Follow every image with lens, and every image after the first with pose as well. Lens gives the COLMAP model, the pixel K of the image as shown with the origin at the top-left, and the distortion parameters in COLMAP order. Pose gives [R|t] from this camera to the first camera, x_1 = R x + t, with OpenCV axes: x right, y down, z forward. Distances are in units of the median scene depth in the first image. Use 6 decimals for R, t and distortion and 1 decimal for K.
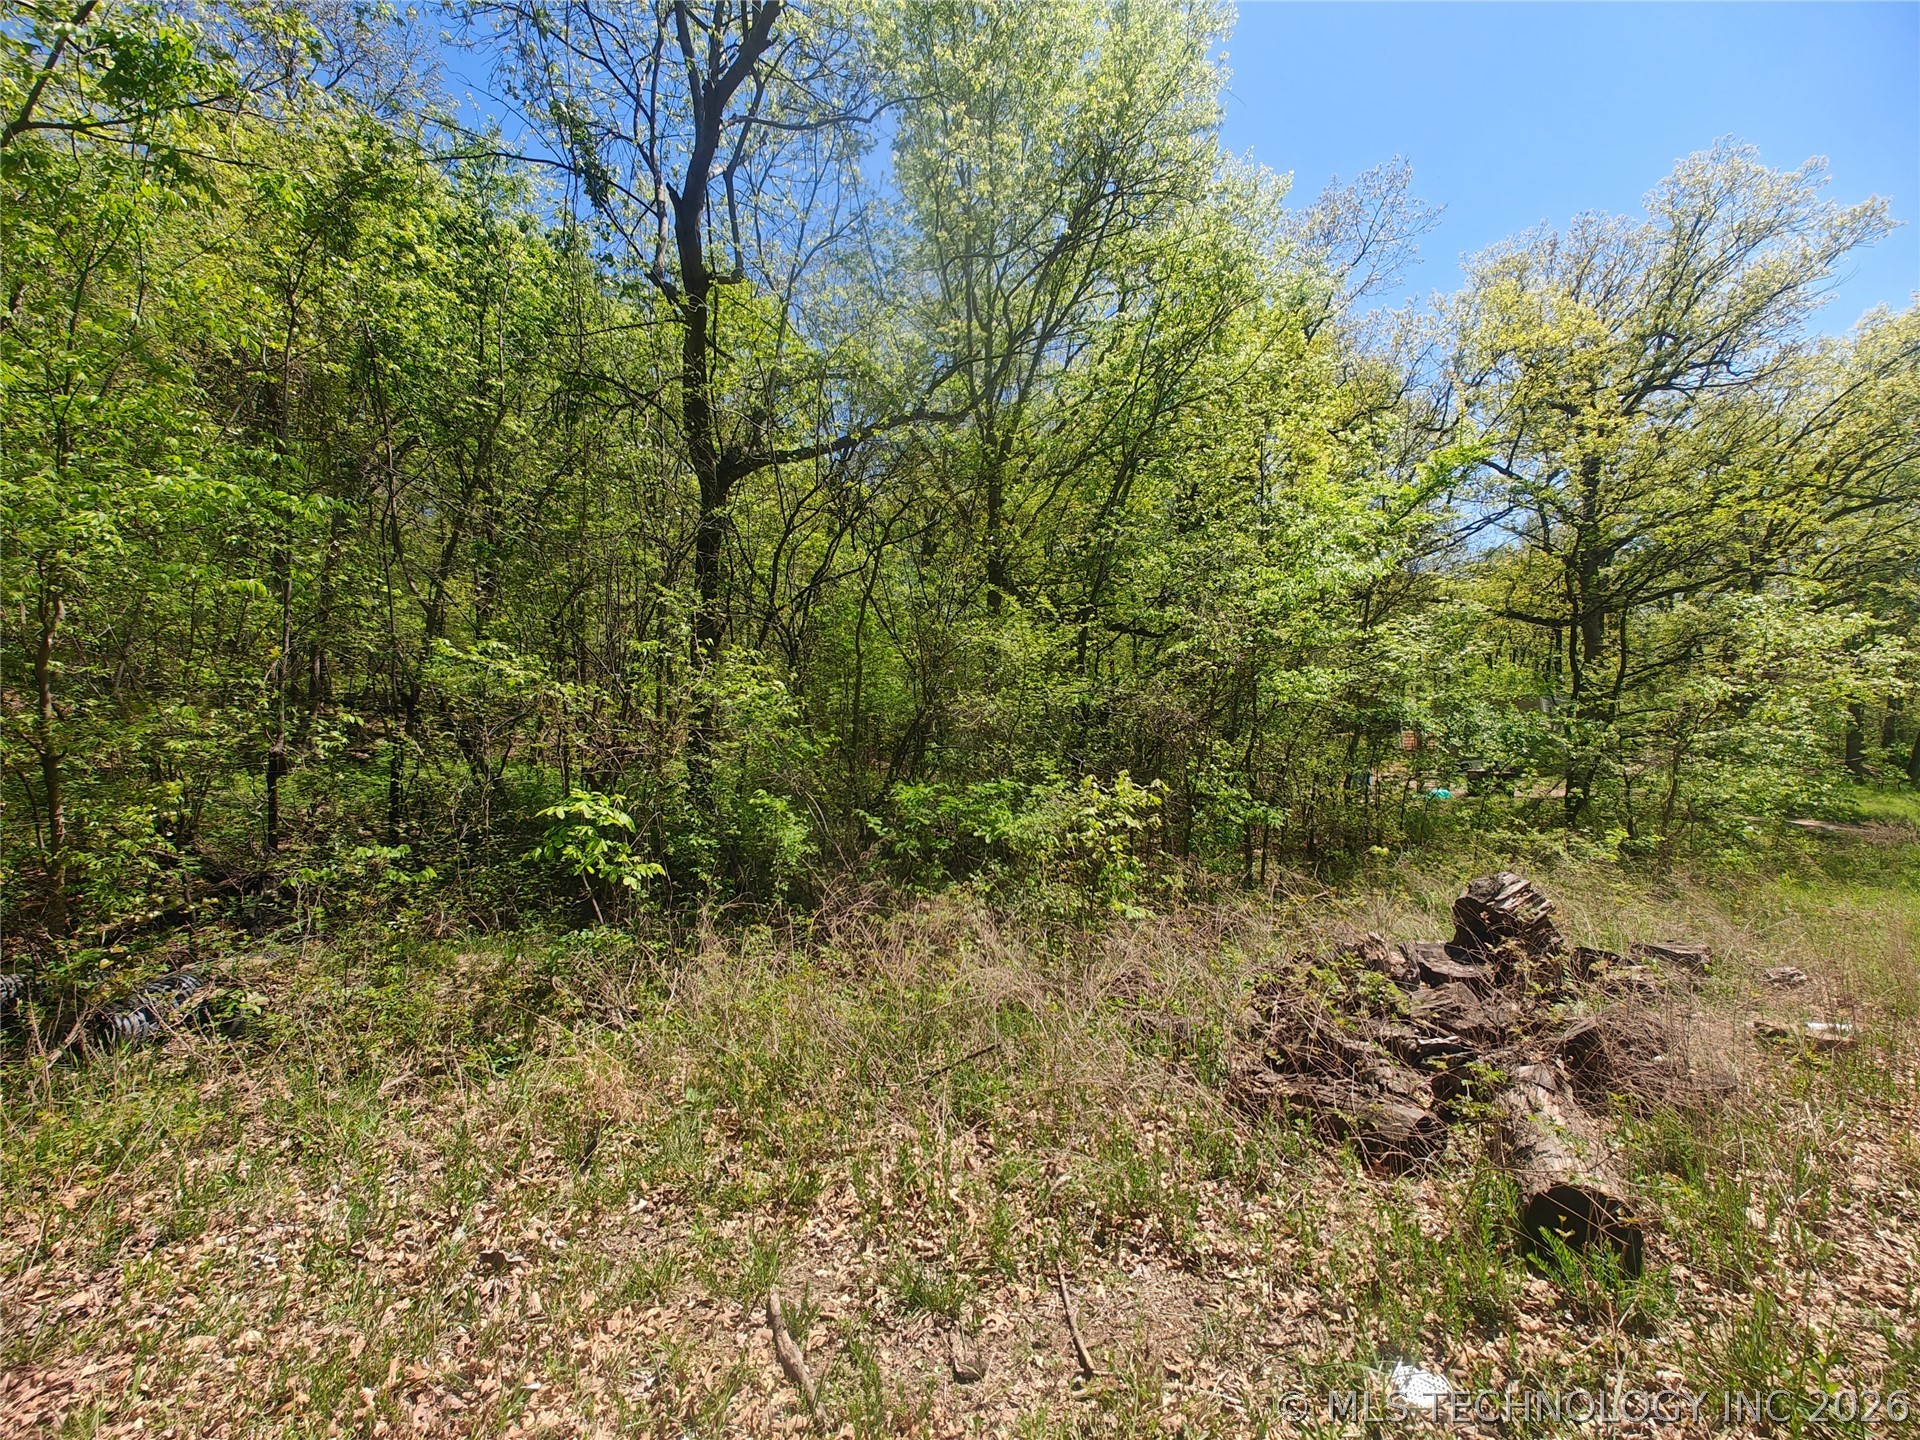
lens RADIAL K [[738.0, 0, 932.8], [0, 738.0, 729.8], [0, 0, 1]] dist [0.002129, 0.000398]
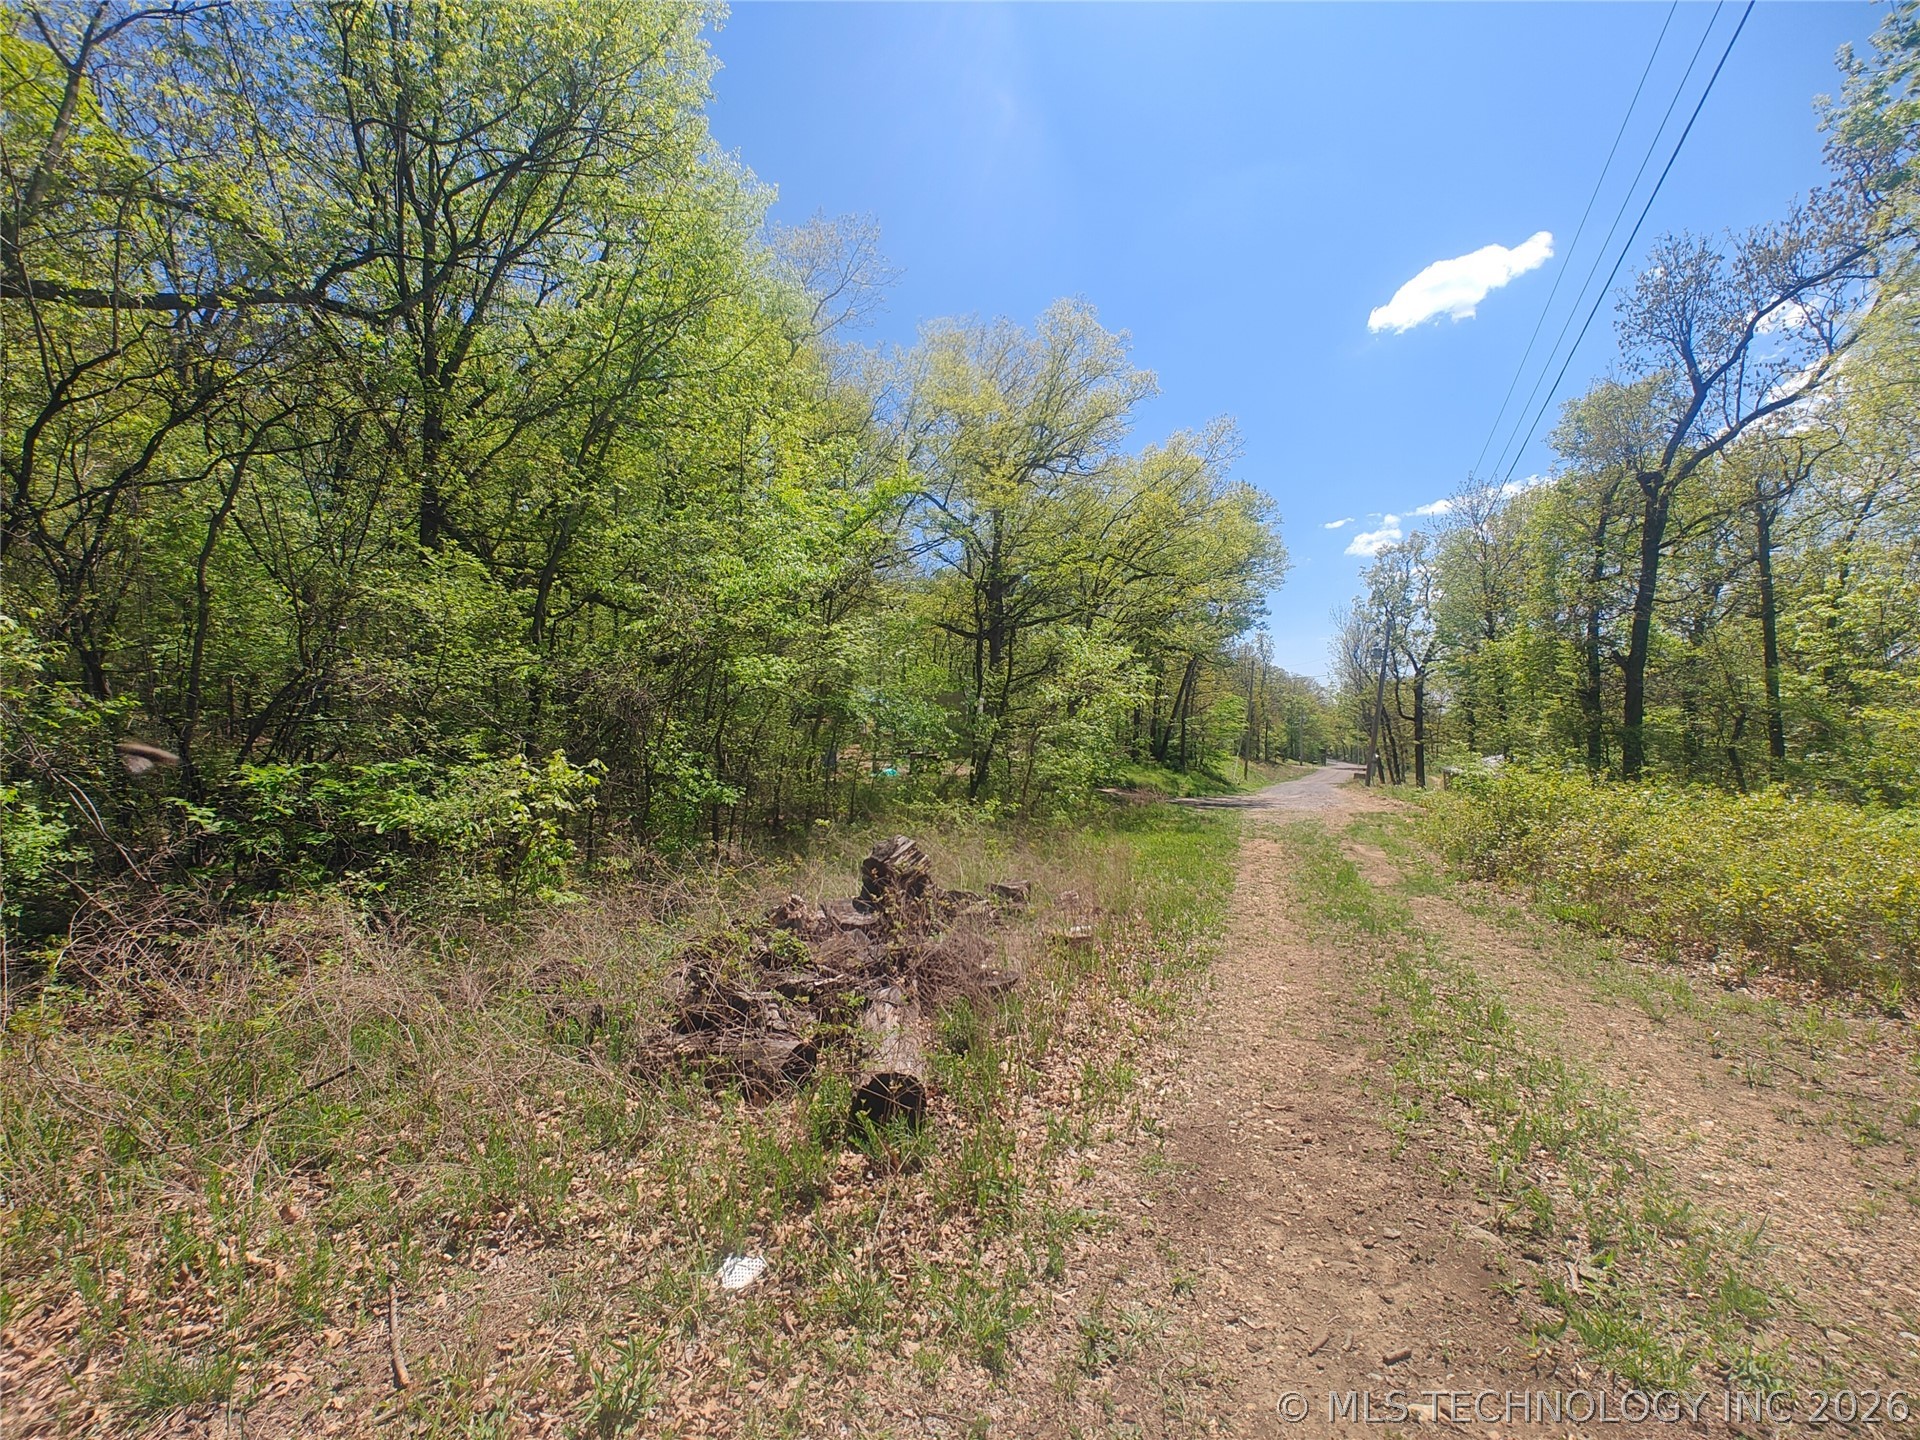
lens RADIAL K [[773.2, 0, 989.7], [0, 773.2, 724.6], [0, 0, 1]] dist [-0.000272, 0.000840]
pose [[0.828305, 0.027789, 0.559587, 0.135185], [-0.039169, 0.999198, 0.008358, -0.005852], [-0.558906, -0.028841, 0.828729, -0.109007]]
